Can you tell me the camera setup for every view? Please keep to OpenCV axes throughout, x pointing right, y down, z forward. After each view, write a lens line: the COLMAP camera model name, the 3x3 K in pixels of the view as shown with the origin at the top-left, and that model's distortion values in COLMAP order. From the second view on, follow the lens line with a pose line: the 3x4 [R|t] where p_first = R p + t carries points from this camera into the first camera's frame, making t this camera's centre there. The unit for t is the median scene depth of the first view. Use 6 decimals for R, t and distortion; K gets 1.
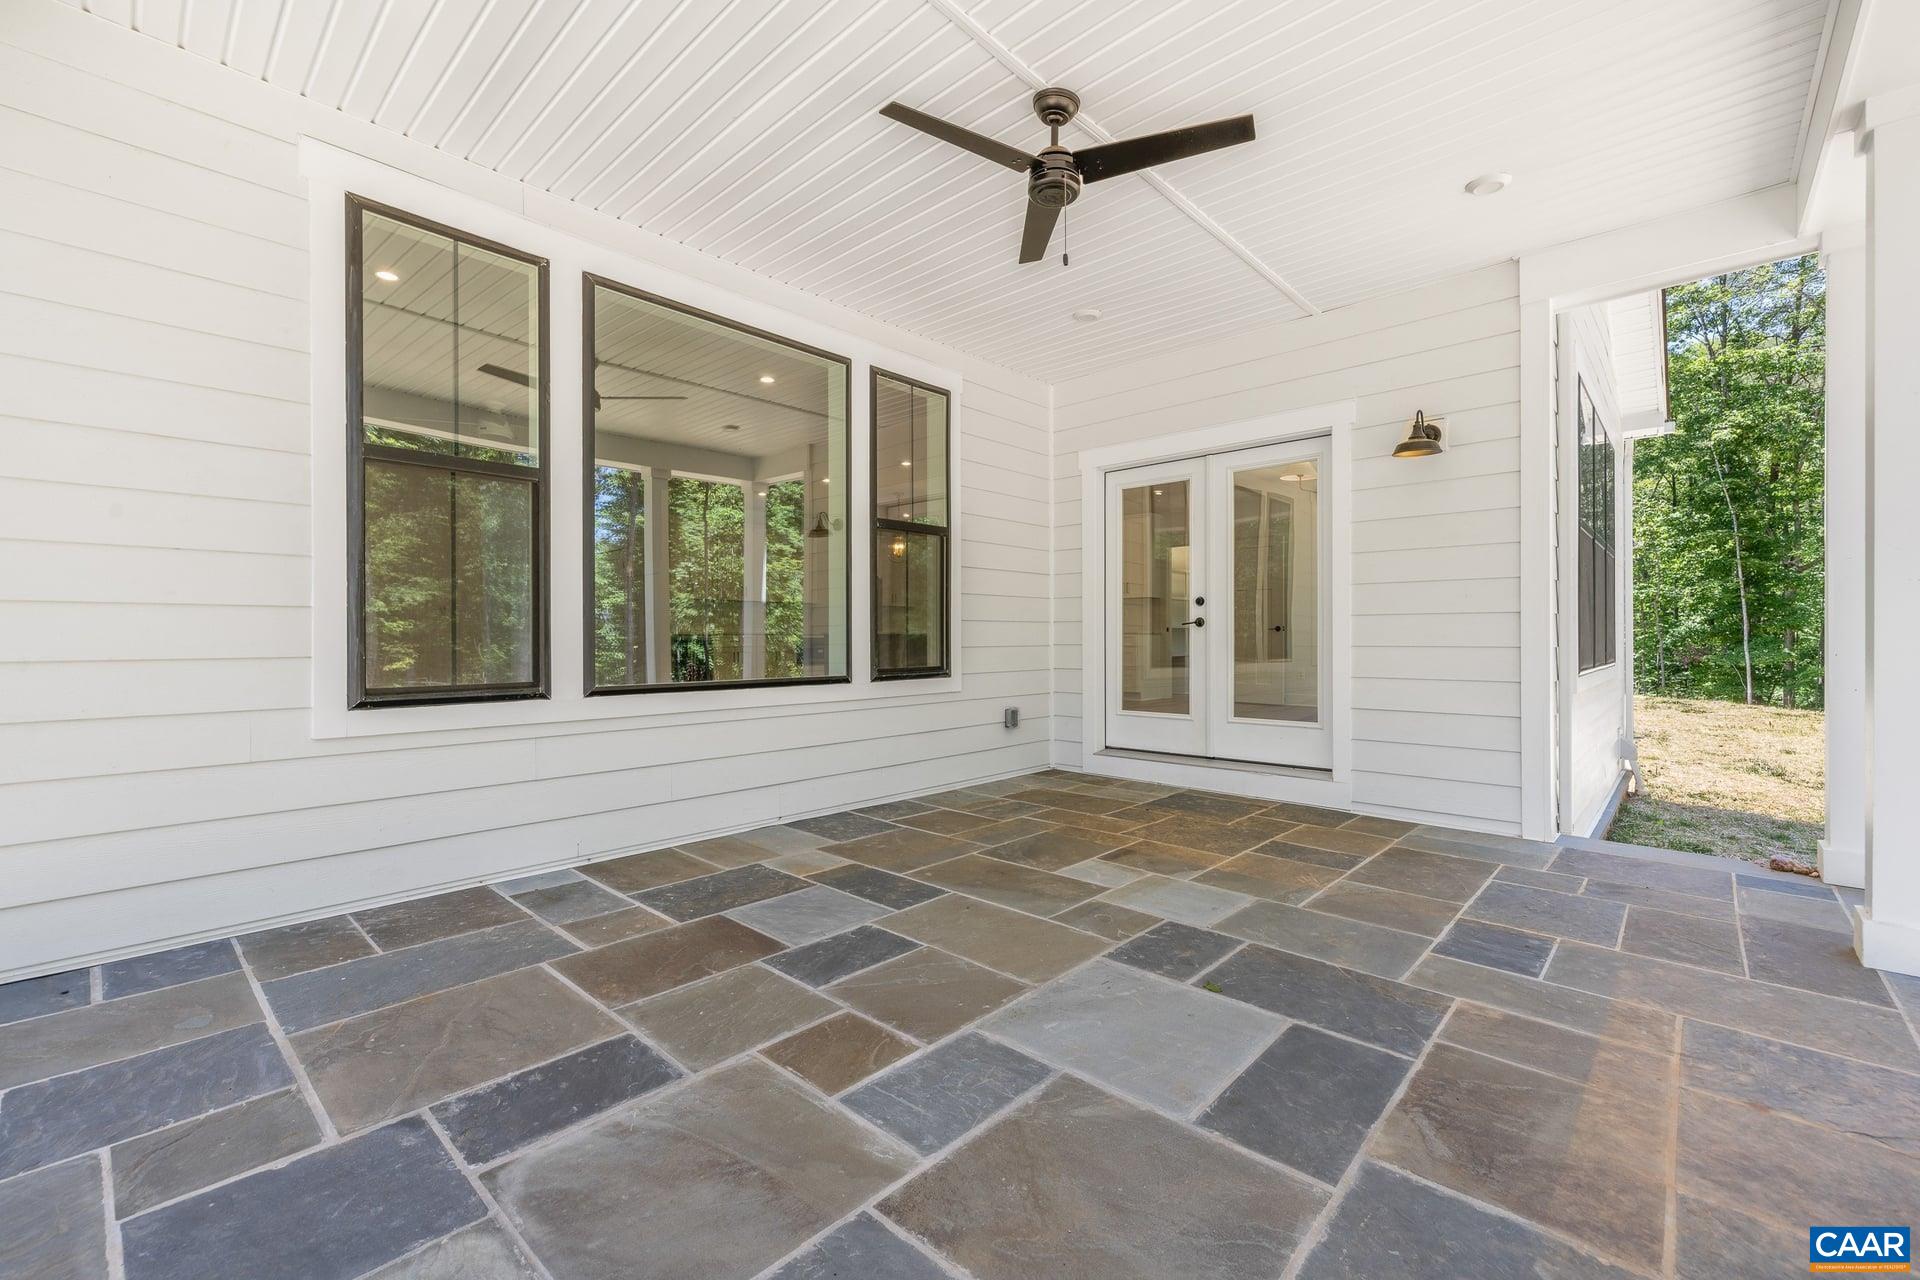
lens RADIAL K [[810.9, 0, 960.5], [0, 810.9, 637.0], [0, 0, 1]] dist [-0.000395, 0.000326]
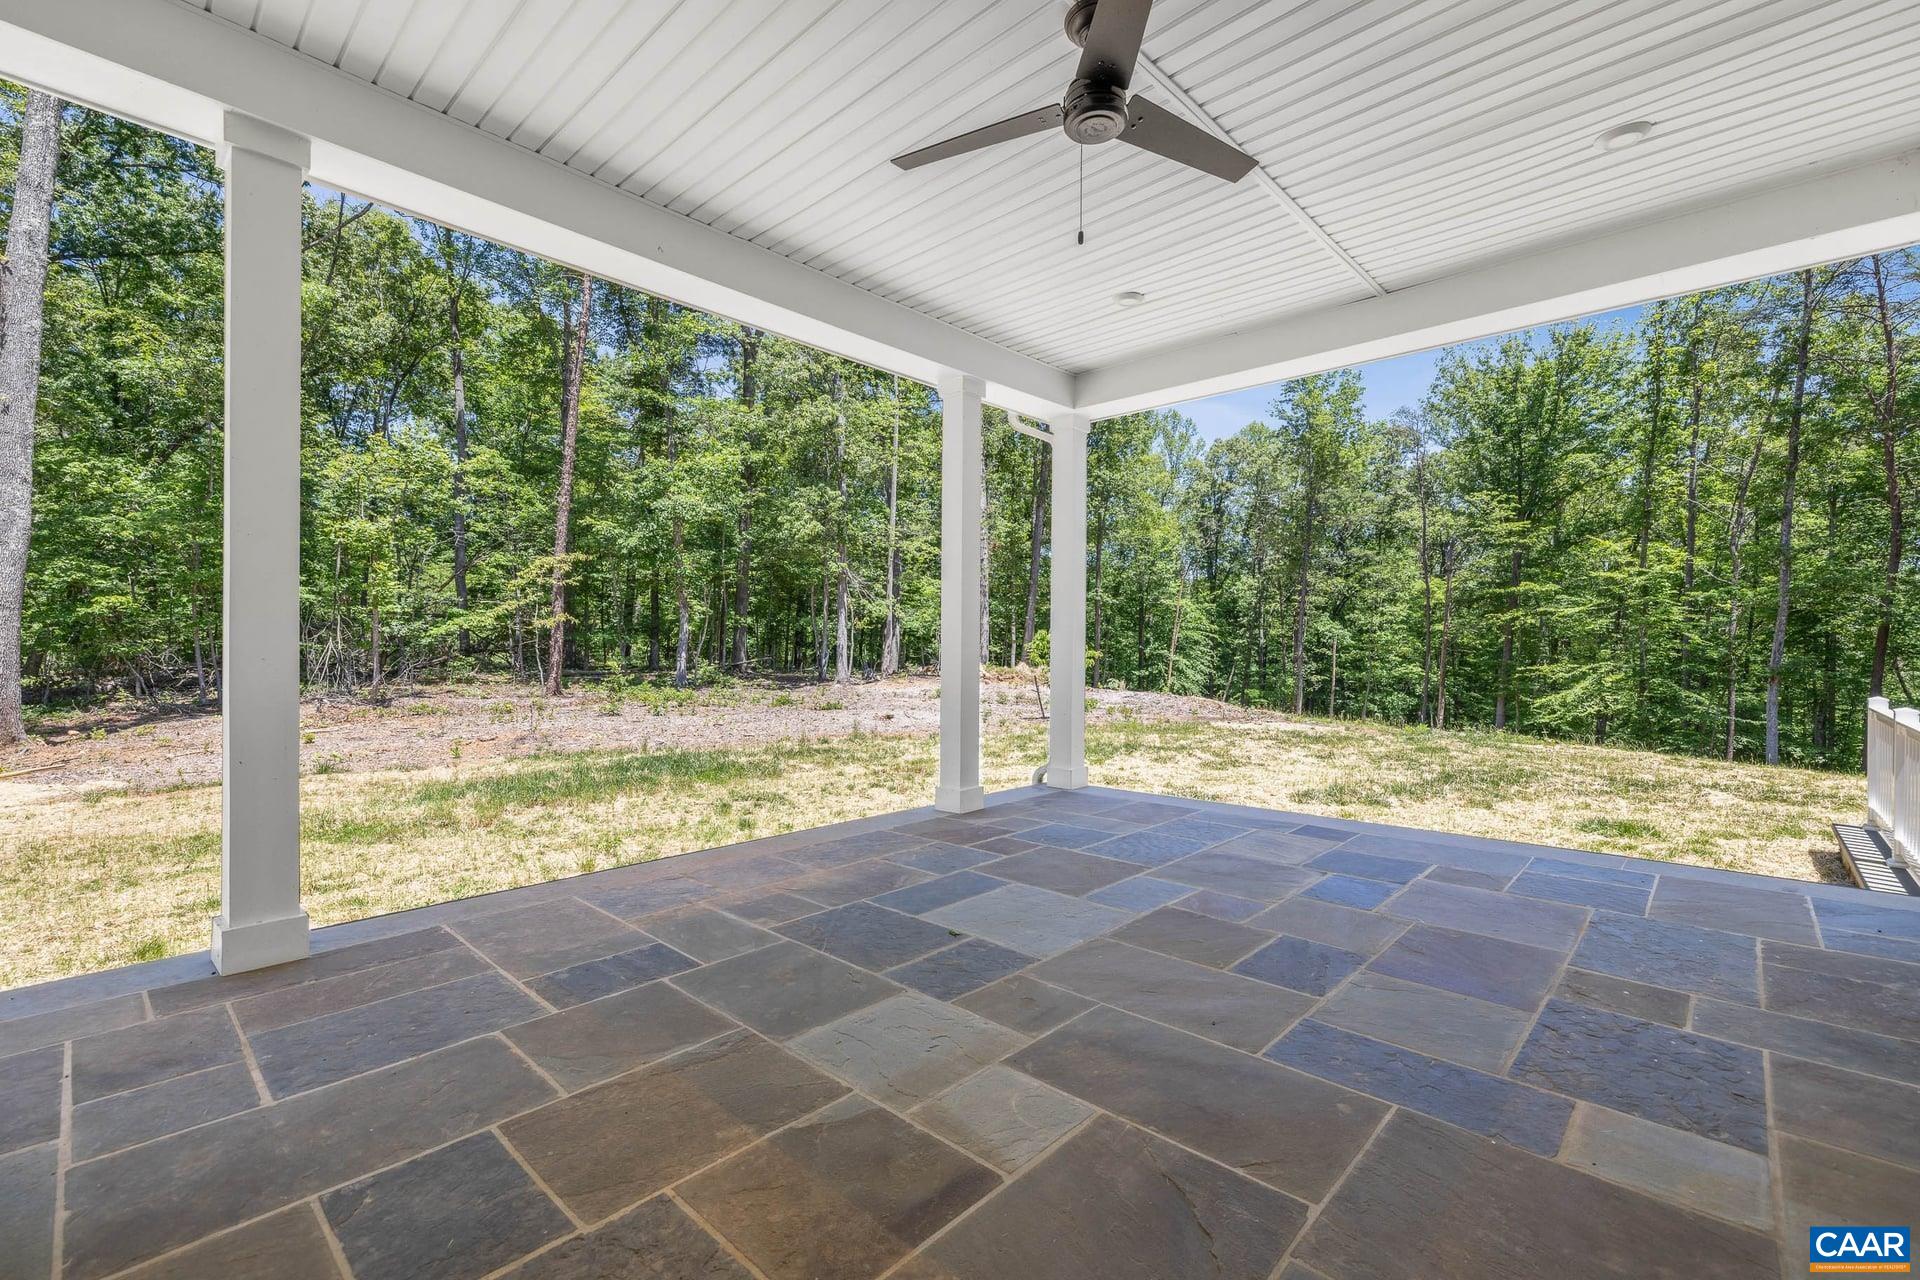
lens RADIAL K [[810.9, 0, 960.1], [0, 810.9, 642.6], [0, 0, 1]] dist [-0.000395, 0.000326]
pose [[-0.999900, -0.003382, 0.013697, 0.254712], [-0.003327, 0.999986, 0.004085, -0.005103], [-0.013710, 0.004039, -0.999898, 1.947525]]
